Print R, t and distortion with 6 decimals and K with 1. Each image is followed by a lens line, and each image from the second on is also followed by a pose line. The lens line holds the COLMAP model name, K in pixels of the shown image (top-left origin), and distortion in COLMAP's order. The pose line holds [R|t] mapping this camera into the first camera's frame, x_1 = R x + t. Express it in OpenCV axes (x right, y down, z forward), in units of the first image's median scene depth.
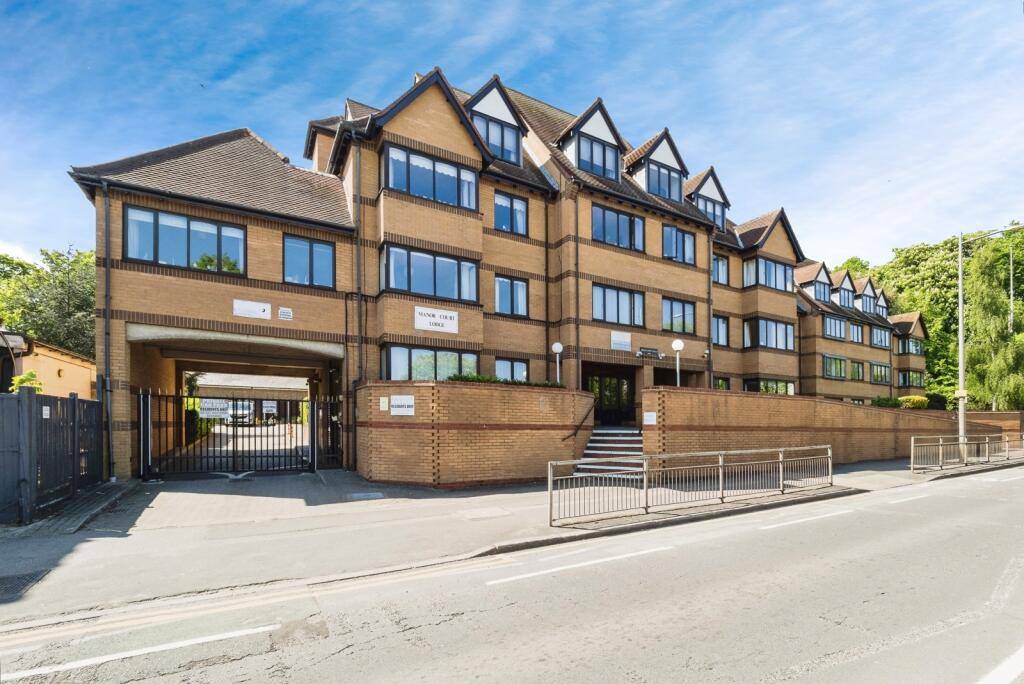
lens RADIAL K [[439.3, 0, 511.4], [0, 439.3, 350.0], [0, 0, 1]] dist [-0.006509, -0.002922]
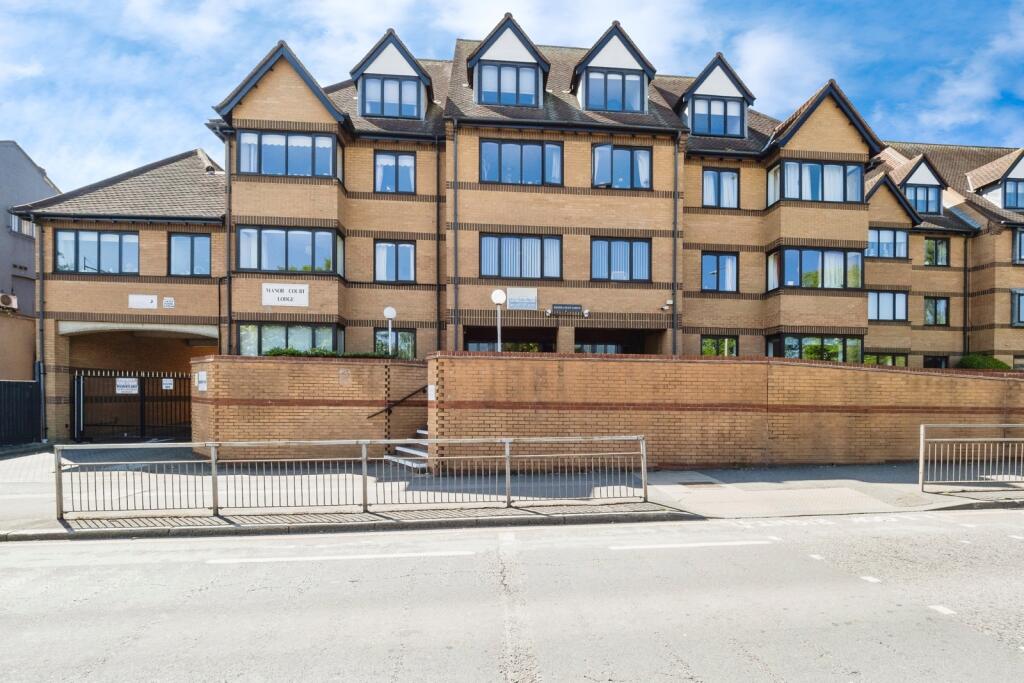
lens RADIAL K [[418.7, 0, 511.9], [0, 418.7, 338.4], [0, 0, 1]] dist [-0.009911, 0.000344]
pose [[0.913611, -0.056951, -0.402582, 0.660614], [0.068713, 0.997526, 0.014821, 0.050213], [0.400742, -0.041203, 0.915264, 0.327182]]
